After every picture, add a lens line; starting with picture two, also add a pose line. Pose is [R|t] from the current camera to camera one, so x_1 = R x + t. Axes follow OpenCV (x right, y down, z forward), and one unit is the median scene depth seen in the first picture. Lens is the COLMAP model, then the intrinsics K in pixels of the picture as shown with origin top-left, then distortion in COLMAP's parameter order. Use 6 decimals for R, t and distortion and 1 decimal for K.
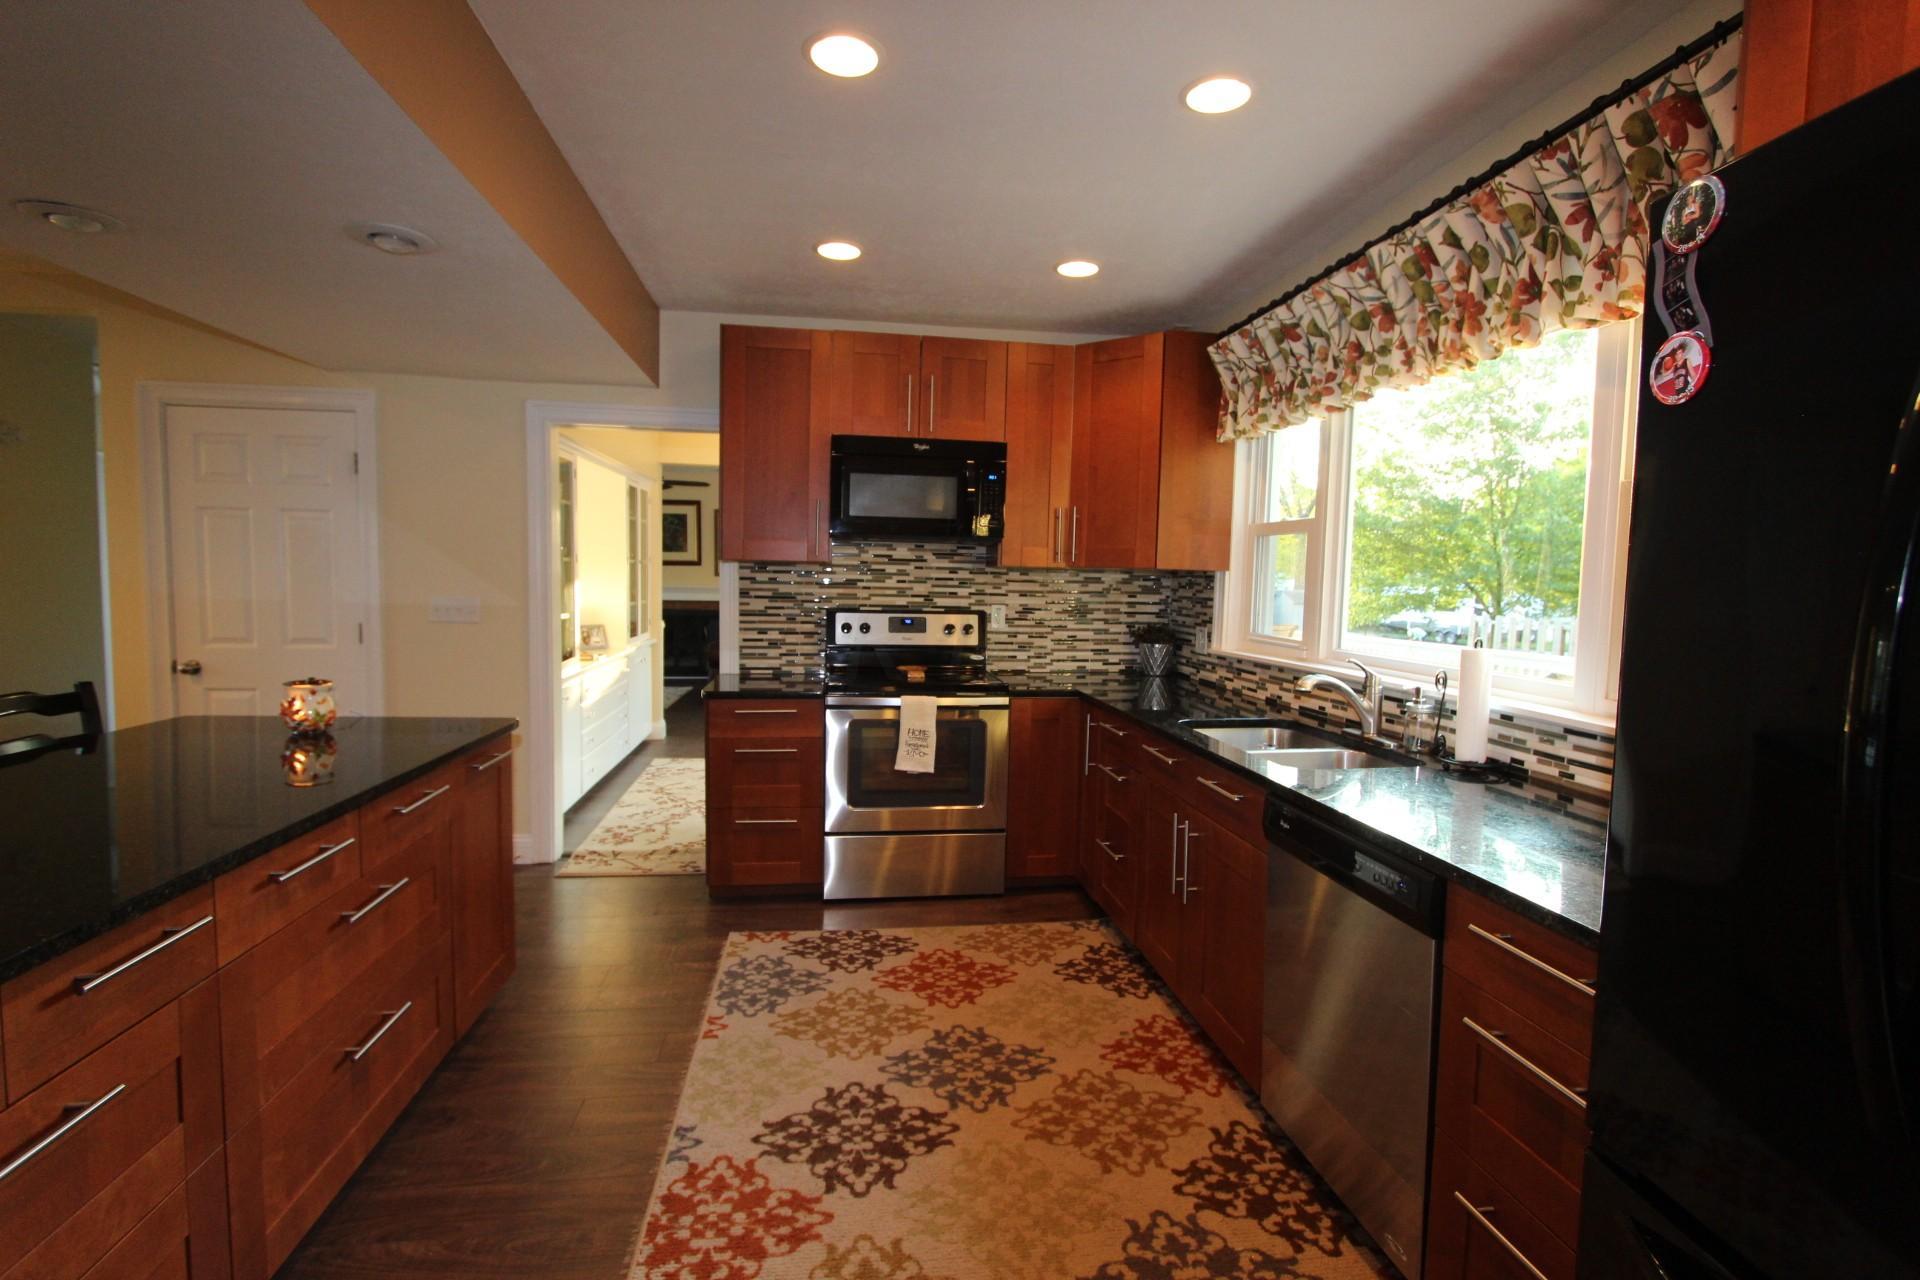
lens RADIAL K [[895.0, 0, 960.0], [0, 895.0, 640.0], [0, 0, 1]] dist [-0.011278, -0.000120]
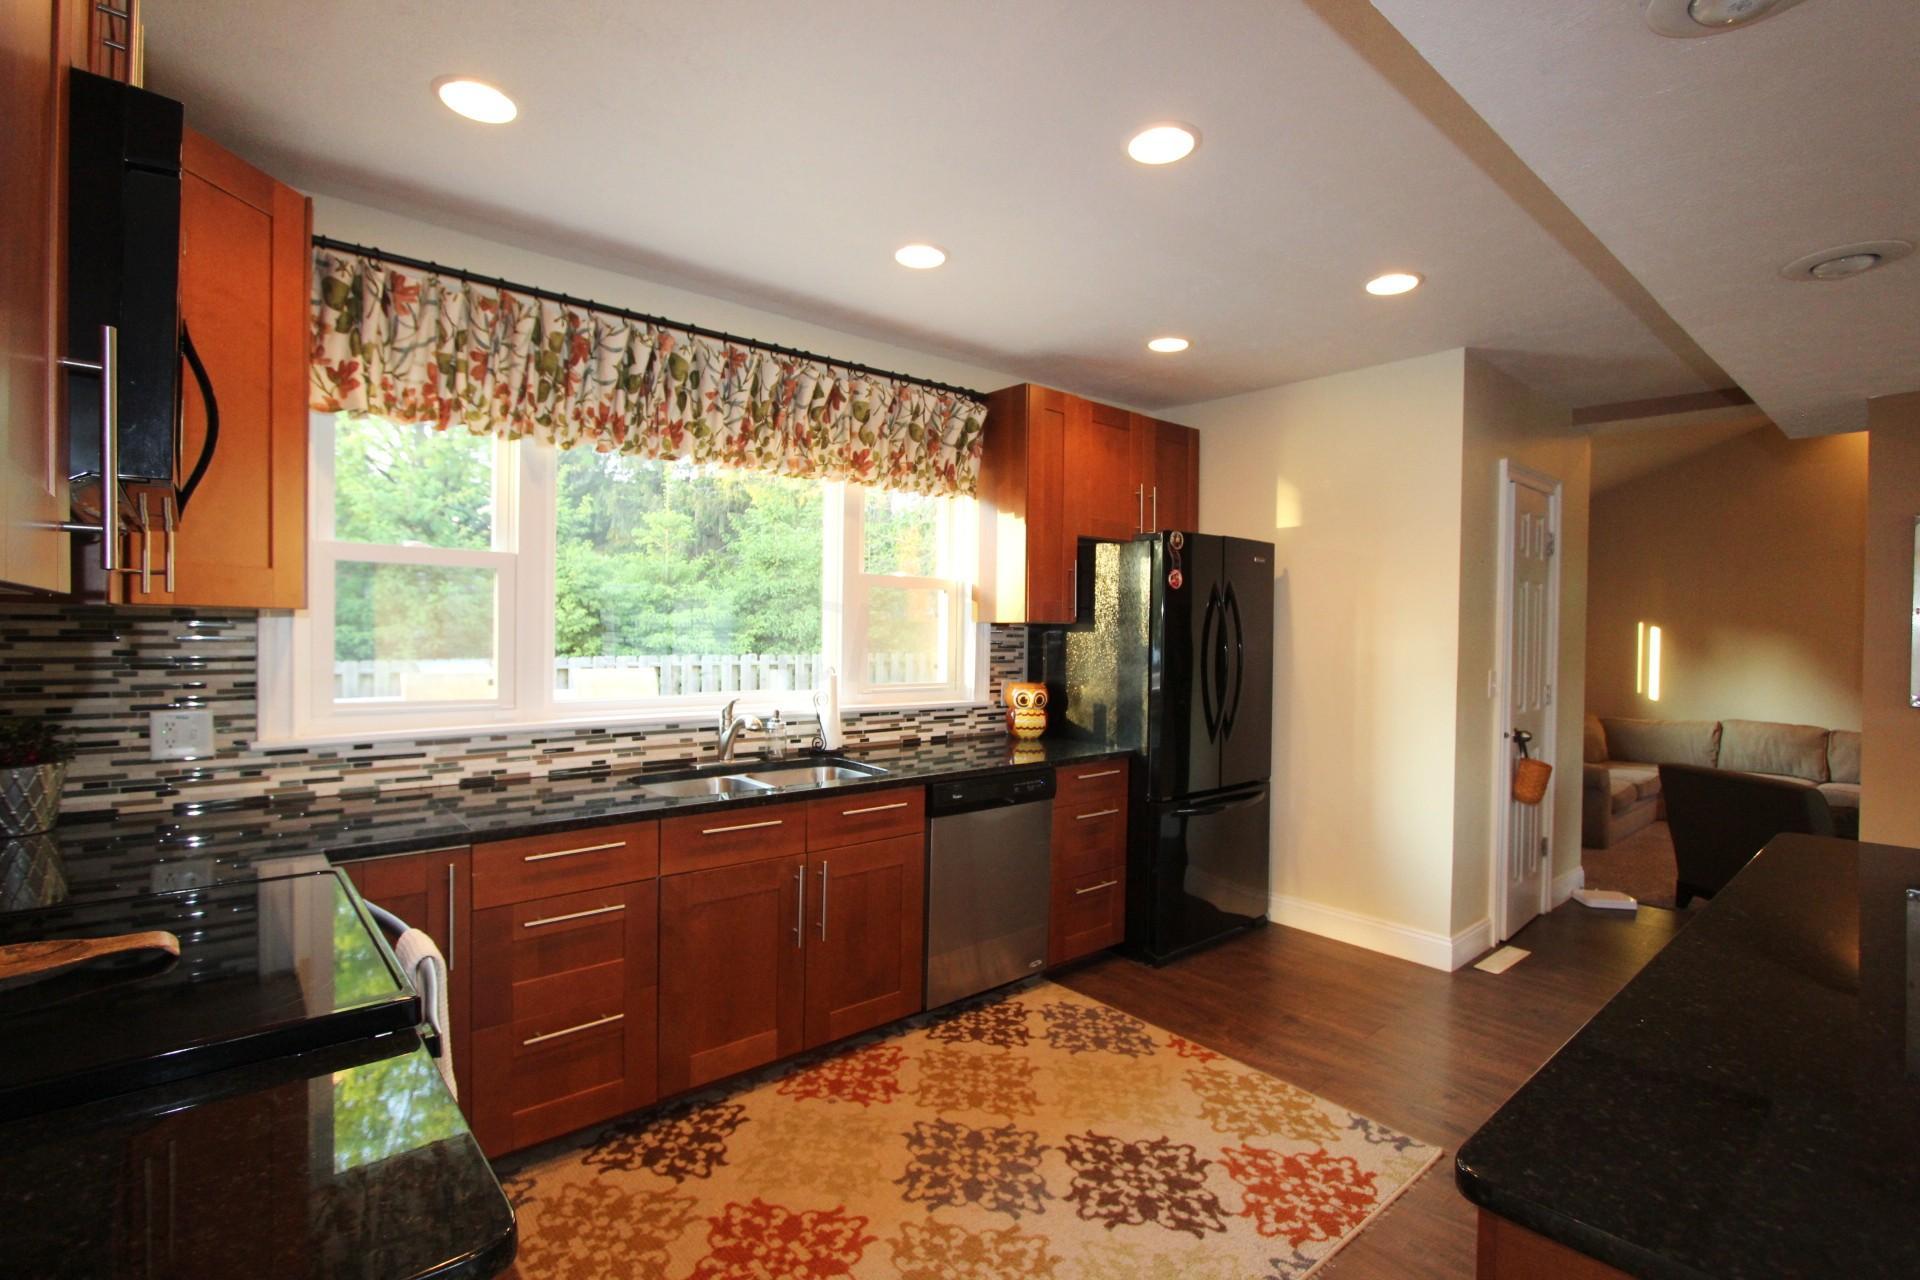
lens RADIAL K [[895.4, 0, 961.5], [0, 895.4, 638.4], [0, 0, 1]] dist [-0.019709, 0.004695]
pose [[-0.539217, -0.038606, 0.841281, -0.661217], [0.033204, 0.997197, 0.067043, -0.117457], [-0.841512, 0.064084, -0.536424, 1.314346]]
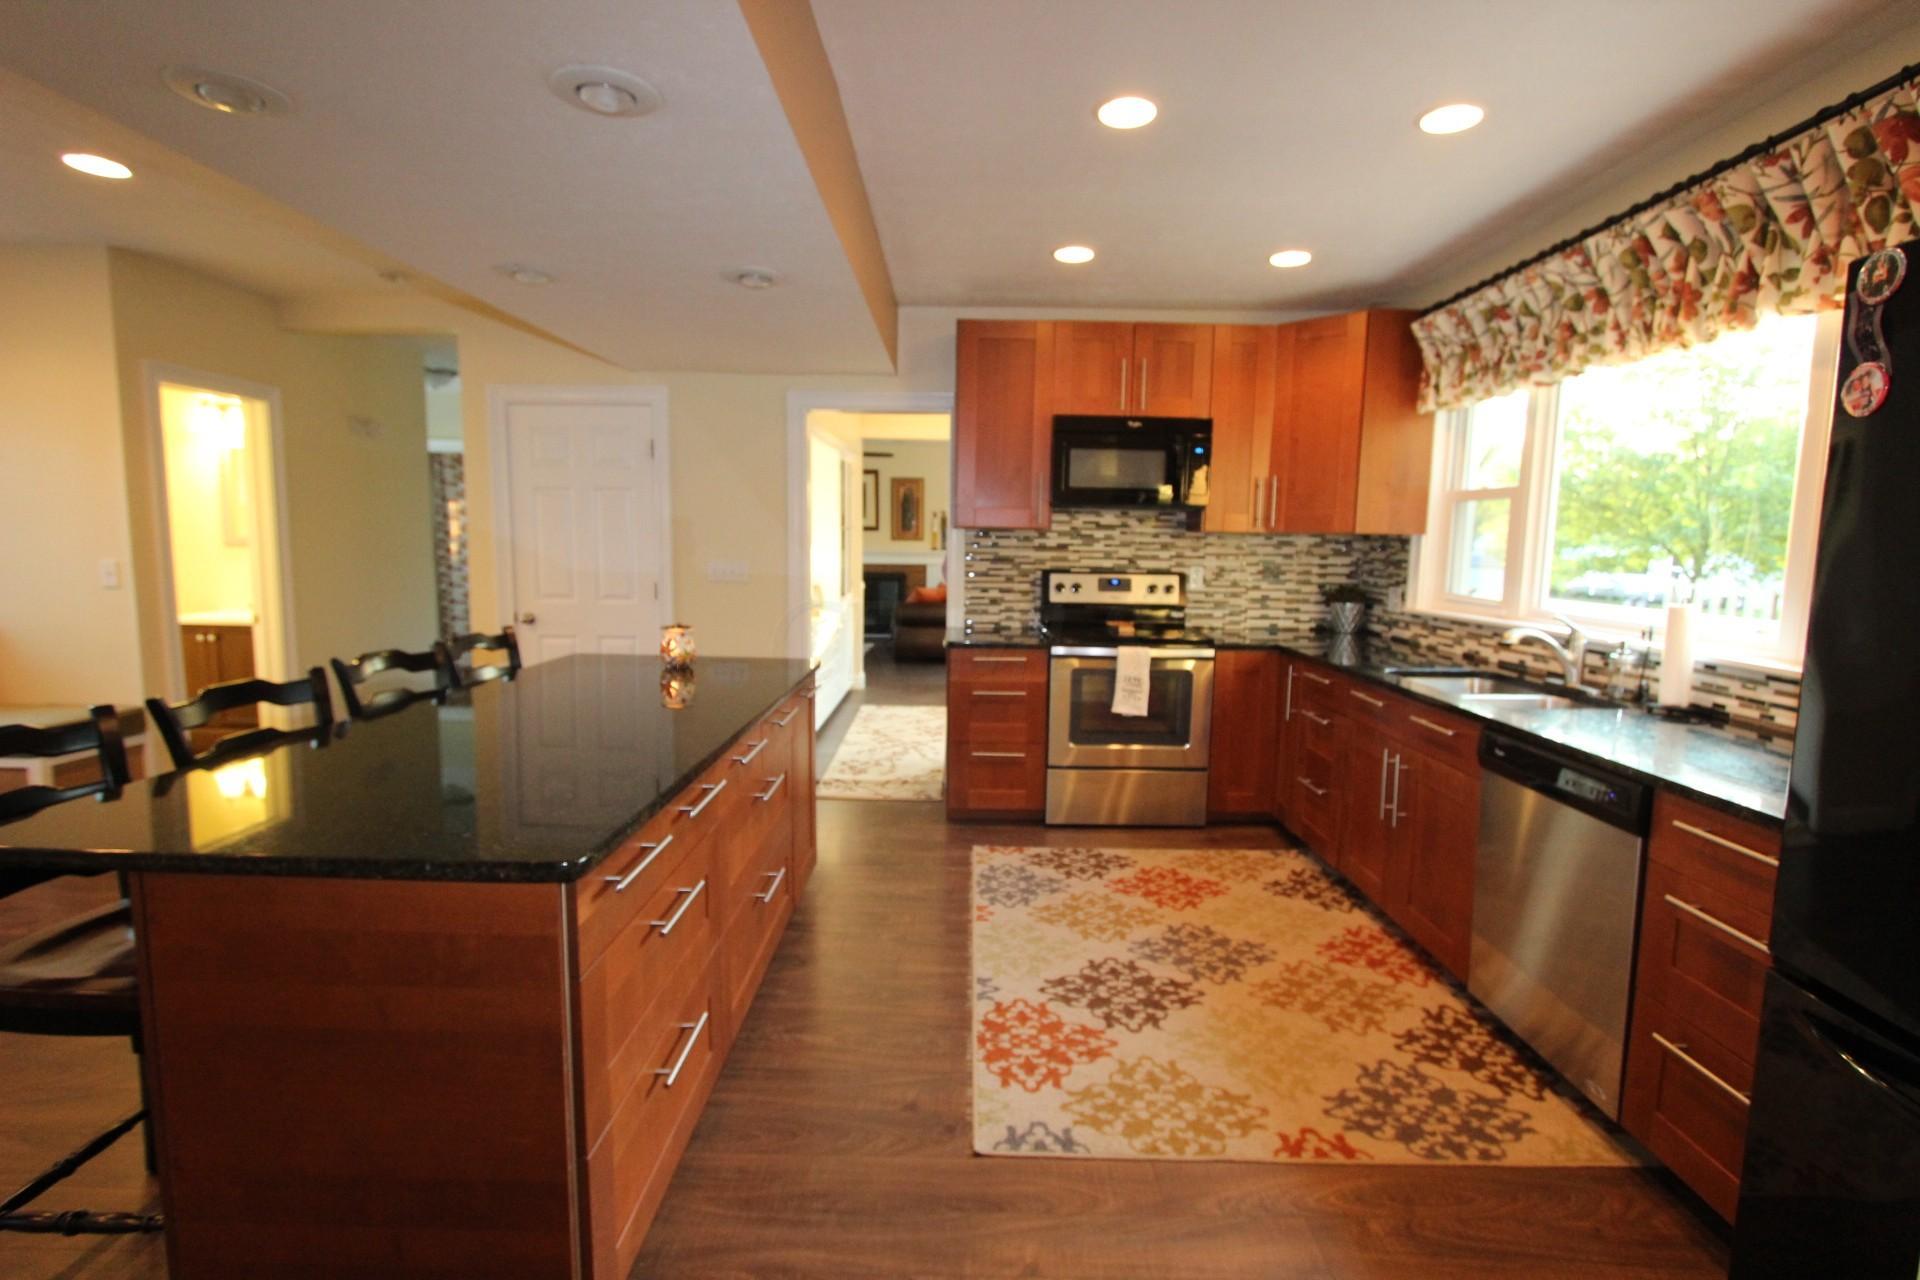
lens RADIAL K [[895.4, 0, 961.5], [0, 895.4, 638.4], [0, 0, 1]] dist [-0.019709, 0.004695]
pose [[0.988756, 0.010566, -0.149163, -0.121322], [-0.004698, 0.999203, 0.039638, 0.009619], [0.149463, -0.038491, 0.988018, -0.190487]]
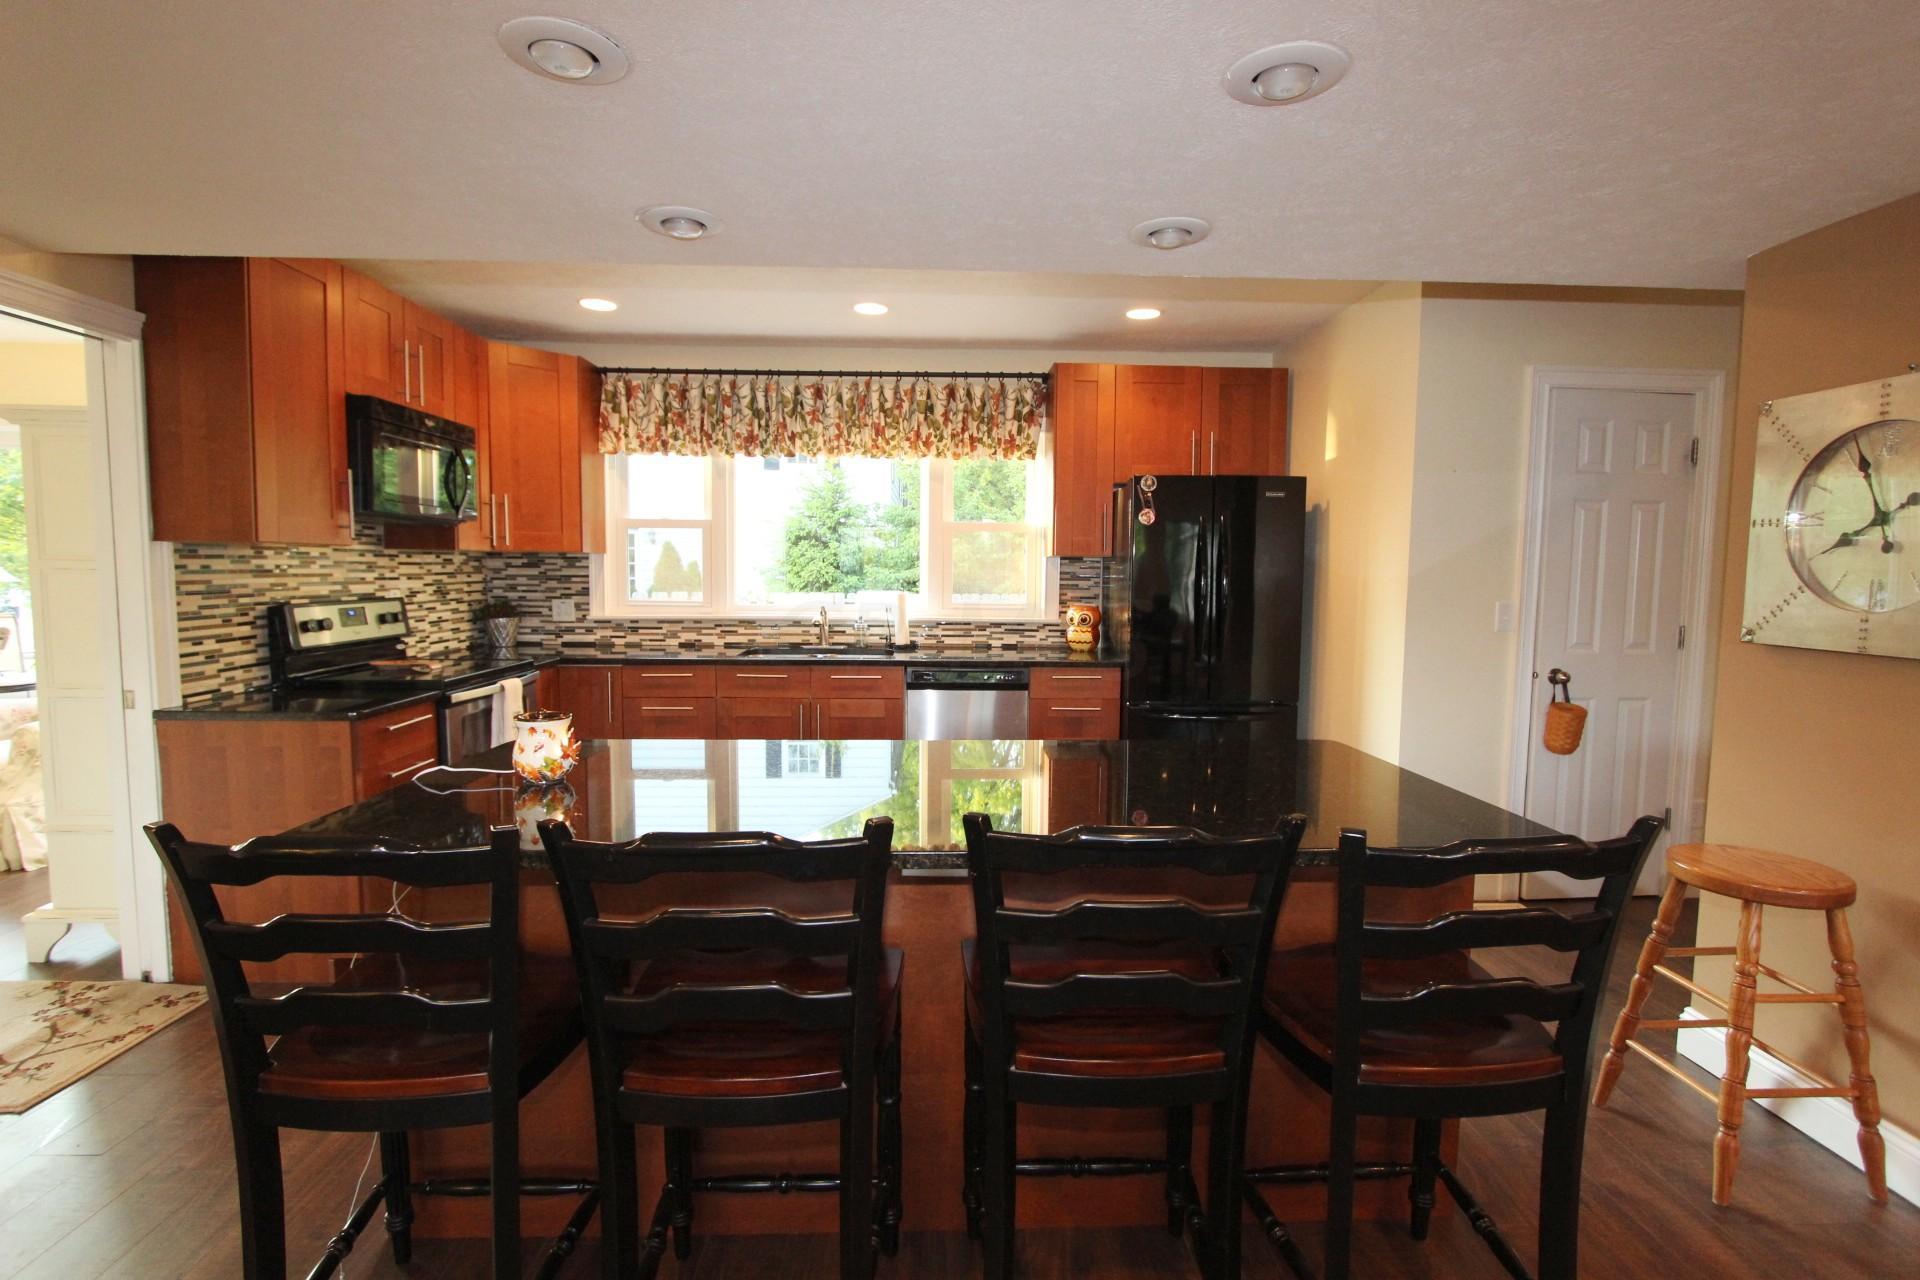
lens RADIAL K [[879.5, 0, 977.9], [0, 879.5, 641.5], [0, 0, 1]] dist [-0.025069, 0.000209]
pose [[0.095678, -0.103495, 0.990017, -1.264874], [0.061050, 0.993318, 0.097940, -0.058469], [-0.993538, 0.051070, 0.101357, 0.483396]]
